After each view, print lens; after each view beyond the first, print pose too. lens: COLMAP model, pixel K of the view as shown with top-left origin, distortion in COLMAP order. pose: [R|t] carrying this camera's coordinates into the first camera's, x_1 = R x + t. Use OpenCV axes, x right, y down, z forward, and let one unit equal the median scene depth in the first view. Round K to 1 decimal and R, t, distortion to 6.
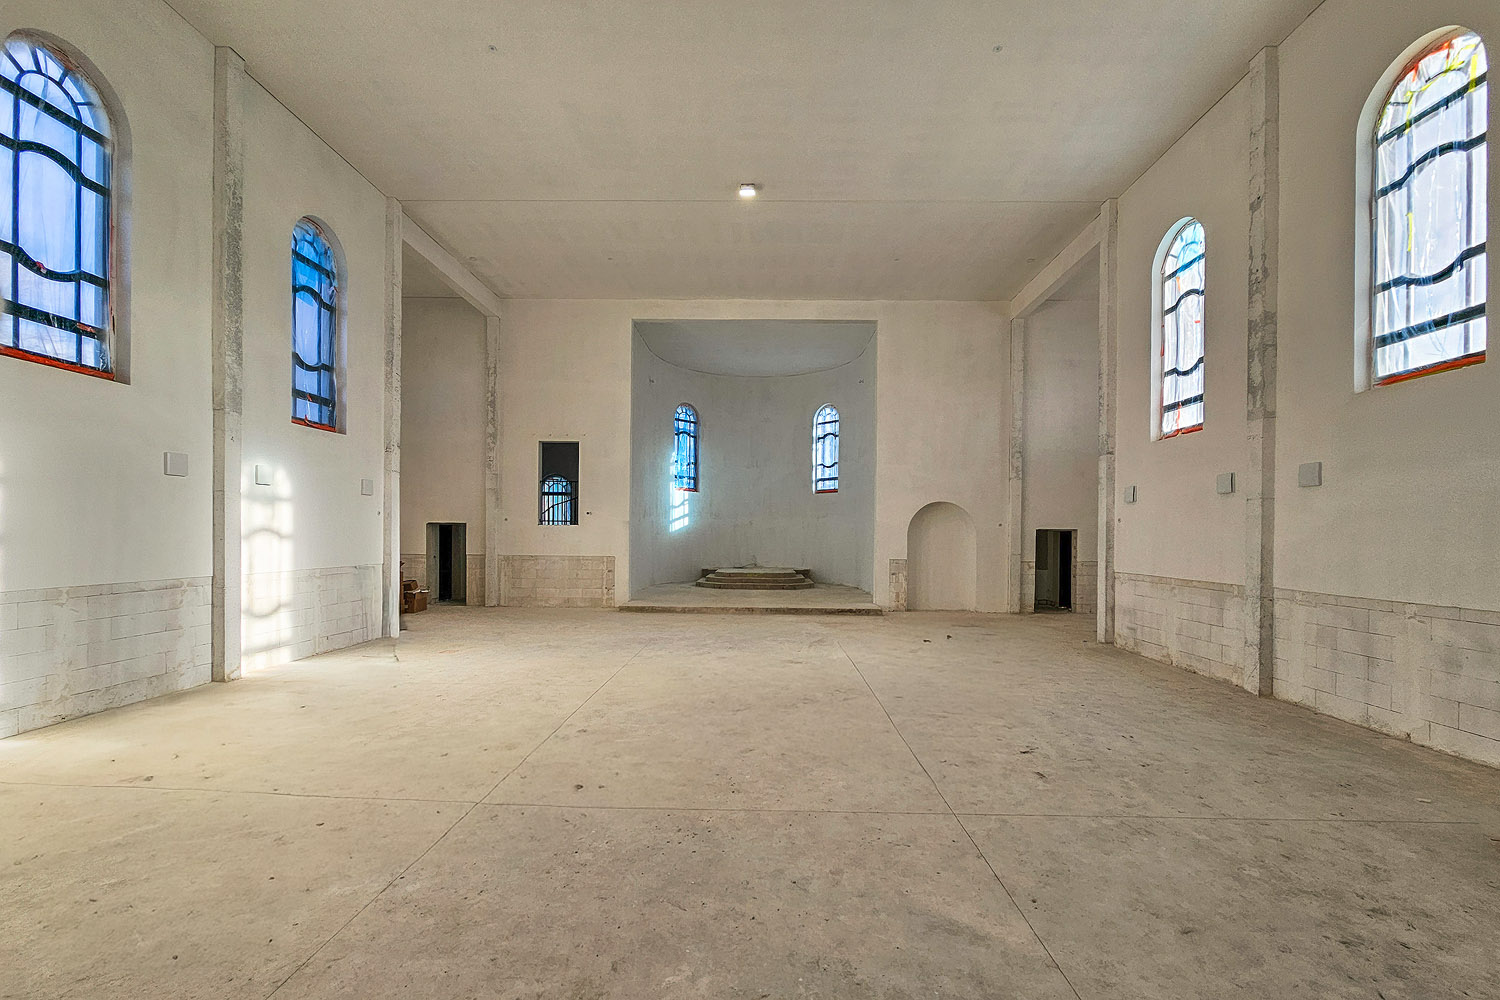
lens RADIAL K [[603.6, 0, 750.8], [0, 603.6, 534.3], [0, 0, 1]] dist [-0.000731, -0.000235]
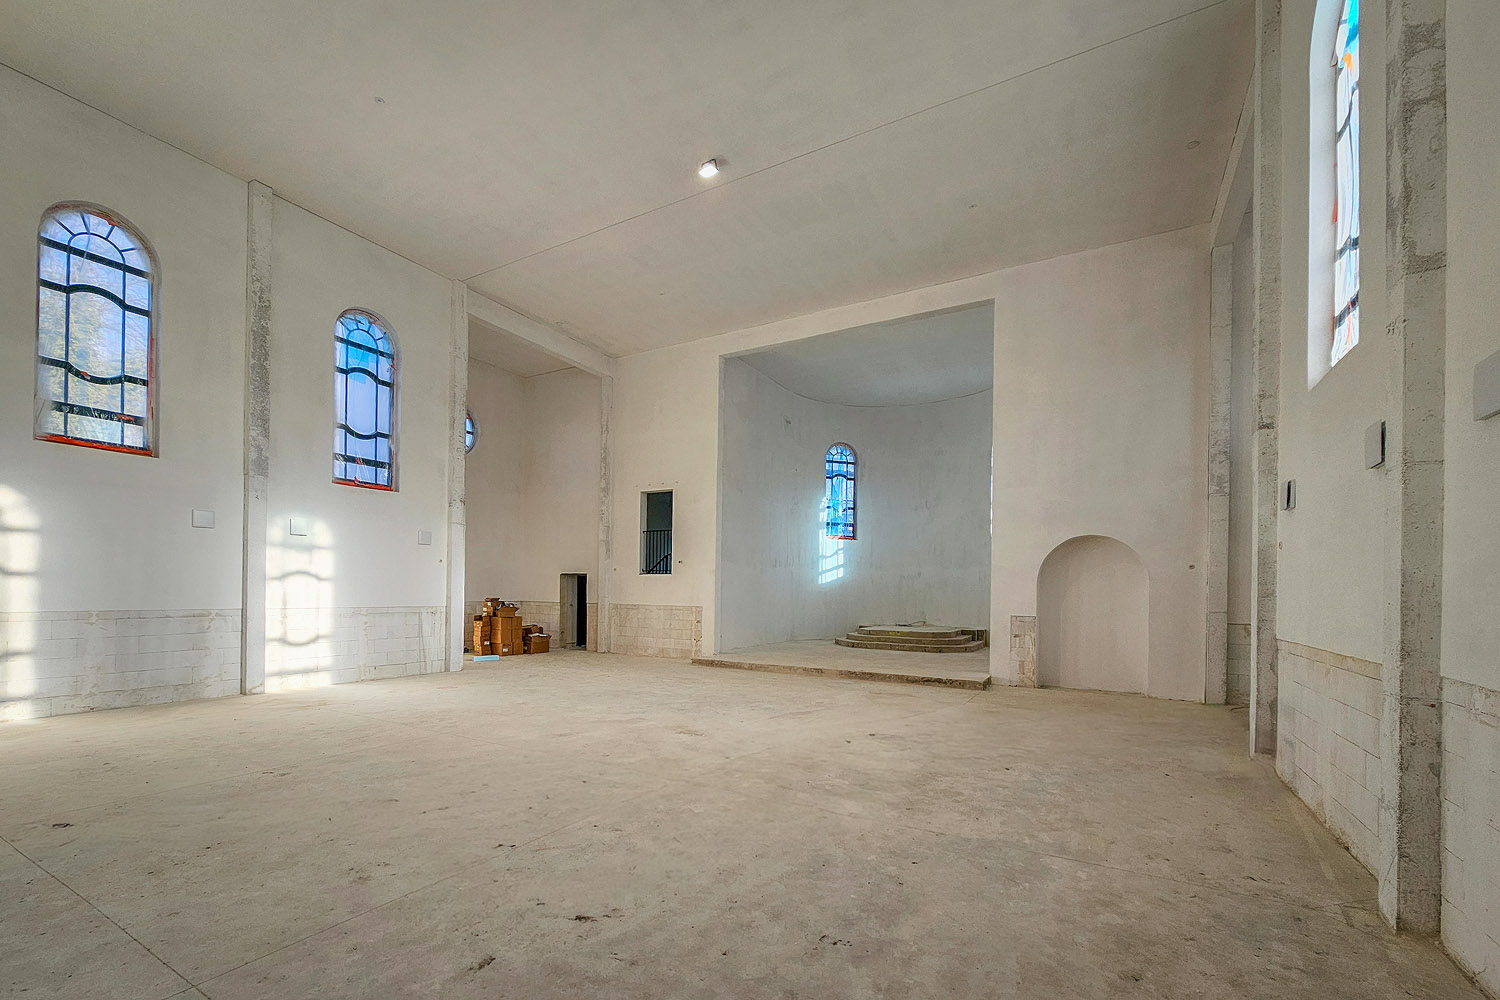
lens RADIAL K [[608.8, 0, 751.2], [0, 608.8, 587.4], [0, 0, 1]] dist [-0.000387, -0.000051]
pose [[0.881876, -0.000153, -0.471482, 0.423709], [-0.005270, 0.999934, -0.010183, 0.022316], [0.471453, 0.011465, 0.881817, 0.267529]]
